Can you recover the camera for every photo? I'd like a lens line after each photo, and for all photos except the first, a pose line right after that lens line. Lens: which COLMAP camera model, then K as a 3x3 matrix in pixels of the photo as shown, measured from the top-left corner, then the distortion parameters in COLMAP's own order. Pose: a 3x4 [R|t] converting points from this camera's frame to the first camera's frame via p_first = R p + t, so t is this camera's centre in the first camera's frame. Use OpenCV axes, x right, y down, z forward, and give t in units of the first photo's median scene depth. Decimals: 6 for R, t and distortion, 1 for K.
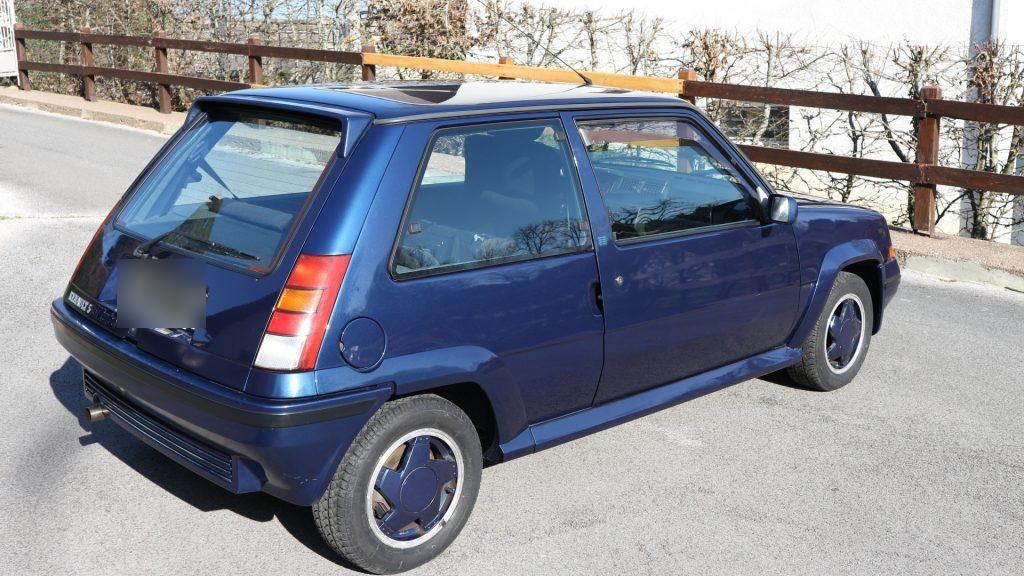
lens RADIAL K [[1081.0, 0, 512.0], [0, 1081.0, 288.0], [0, 0, 1]] dist [-0.008443, 0.019034]
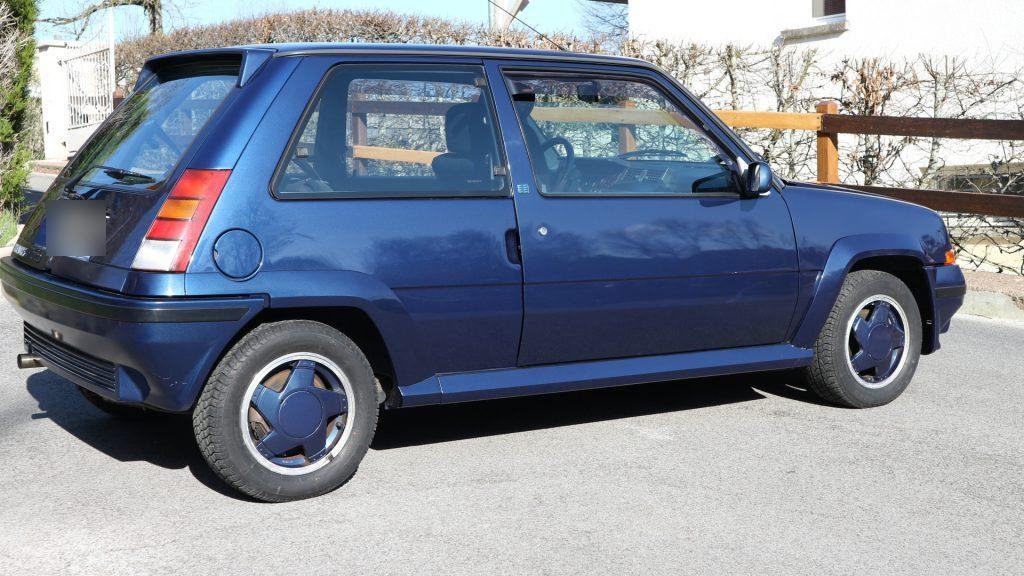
lens RADIAL K [[1430.2, 0, 512.0], [0, 1430.2, 288.0], [0, 0, 1]] dist [0.018272, 0.067638]
pose [[0.983321, 0.009395, -0.181636, 0.266470], [-0.032167, 0.991906, -0.122834, 0.175184], [0.179012, 0.126628, 0.975664, -0.207901]]
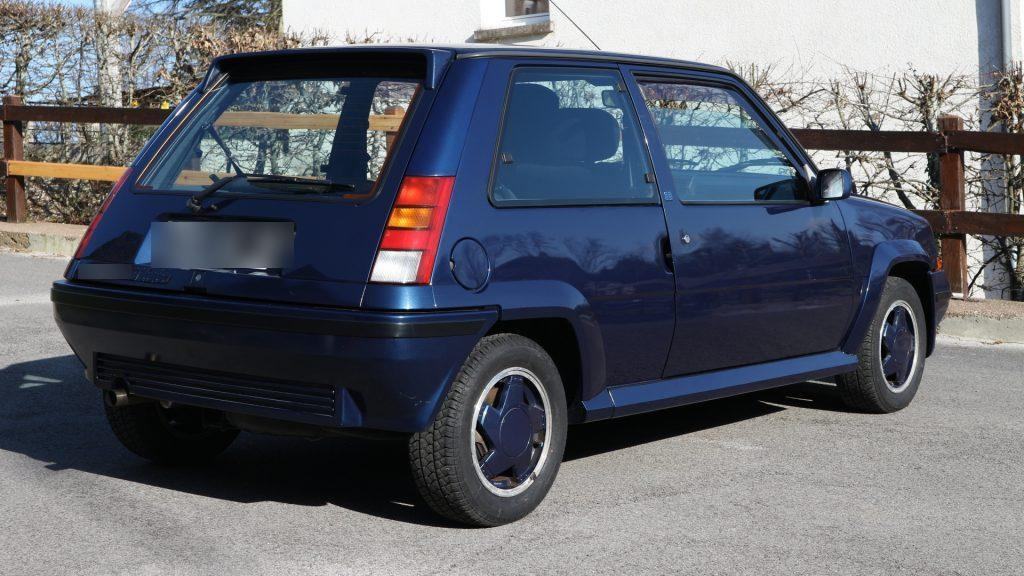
lens RADIAL K [[1746.5, 0, 512.0], [0, 1746.5, 288.0], [0, 0, 1]] dist [-0.057016, -0.056490]
pose [[0.989654, -0.021345, 0.141880, -0.234812], [0.042636, 0.987952, -0.148769, 0.223666], [-0.136995, 0.153279, 0.978641, -0.402914]]
